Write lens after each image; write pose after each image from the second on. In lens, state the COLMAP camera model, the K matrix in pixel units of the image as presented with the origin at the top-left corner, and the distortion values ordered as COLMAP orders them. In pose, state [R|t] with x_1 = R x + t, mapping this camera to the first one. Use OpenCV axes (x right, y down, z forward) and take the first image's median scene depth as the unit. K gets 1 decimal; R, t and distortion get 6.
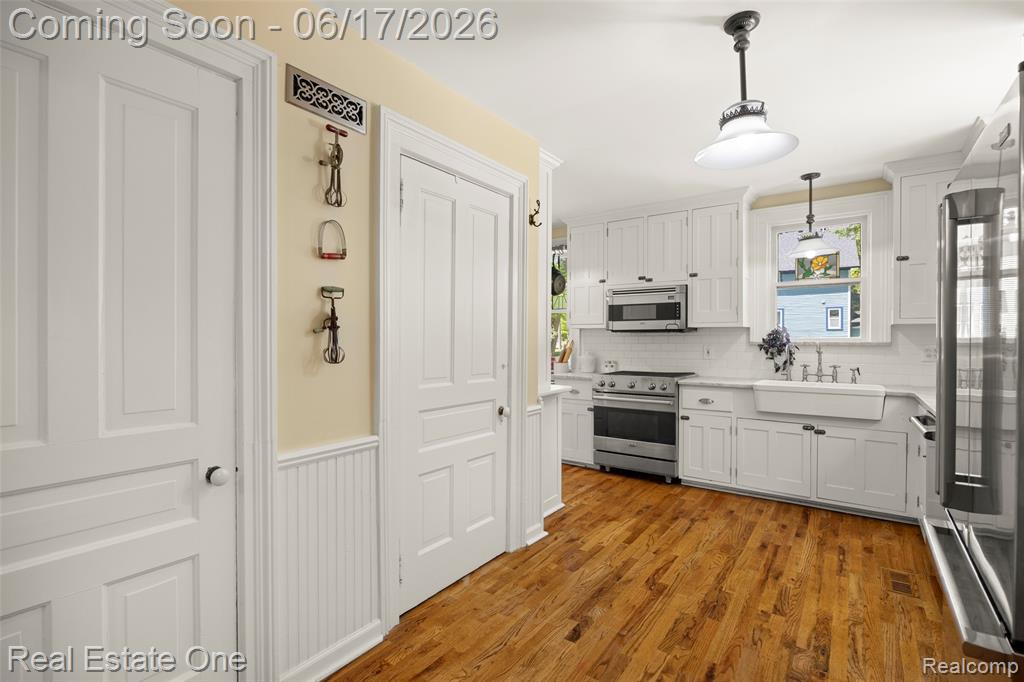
lens RADIAL K [[479.4, 0, 513.1], [0, 479.4, 341.4], [0, 0, 1]] dist [-0.010148, 0.000765]
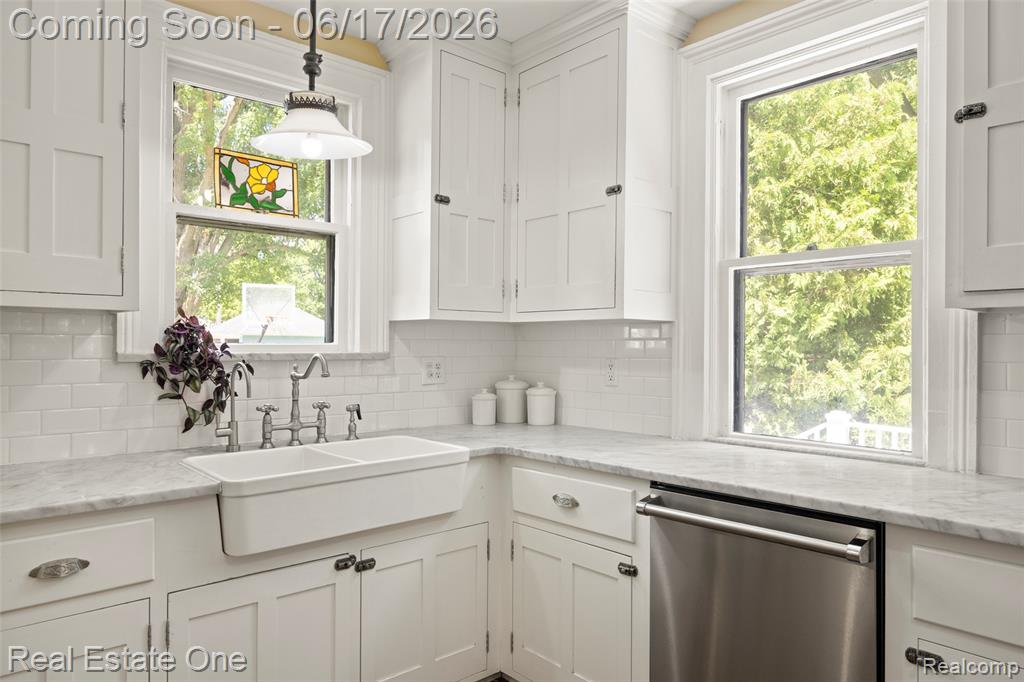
lens RADIAL K [[663.5, 0, 510.9], [0, 663.5, 347.9], [0, 0, 1]] dist [-0.004159, 0.002424]
pose [[0.211471, -0.004234, 0.977375, 0.084880], [-0.002055, 0.999986, 0.004777, -0.007504], [-0.977382, -0.003018, 0.211460, 0.700531]]
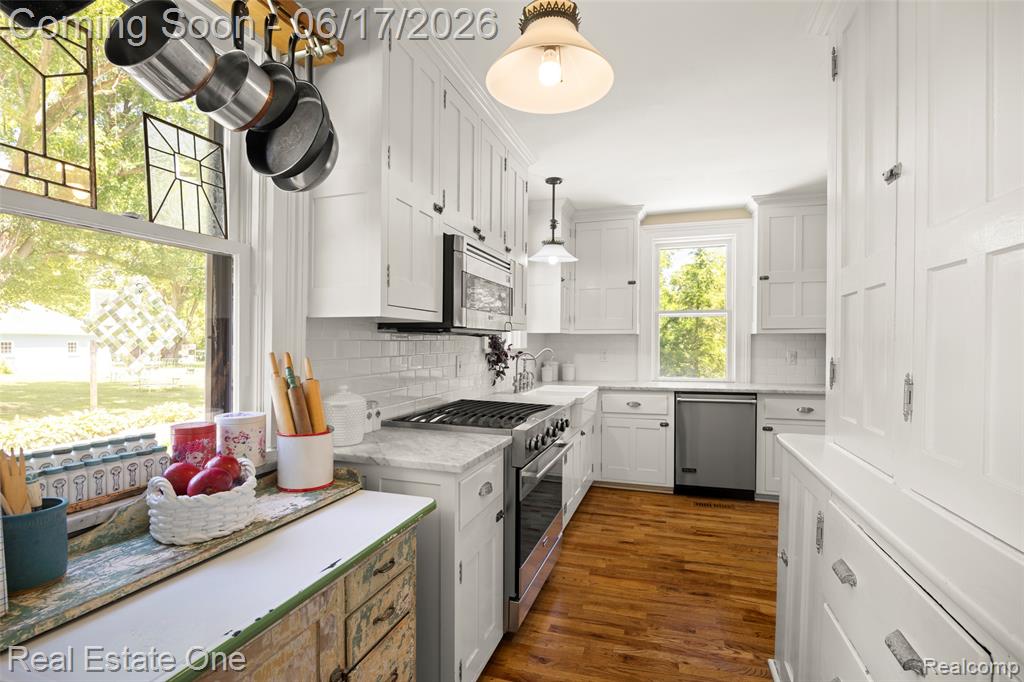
lens RADIAL K [[479.4, 0, 515.8], [0, 479.4, 343.8], [0, 0, 1]] dist [-0.010148, 0.000765]
pose [[-0.307218, -0.004104, 0.951630, -0.297927], [-0.000310, 0.999991, 0.004213, -0.012075], [-0.951639, 0.001000, -0.307217, 1.374900]]
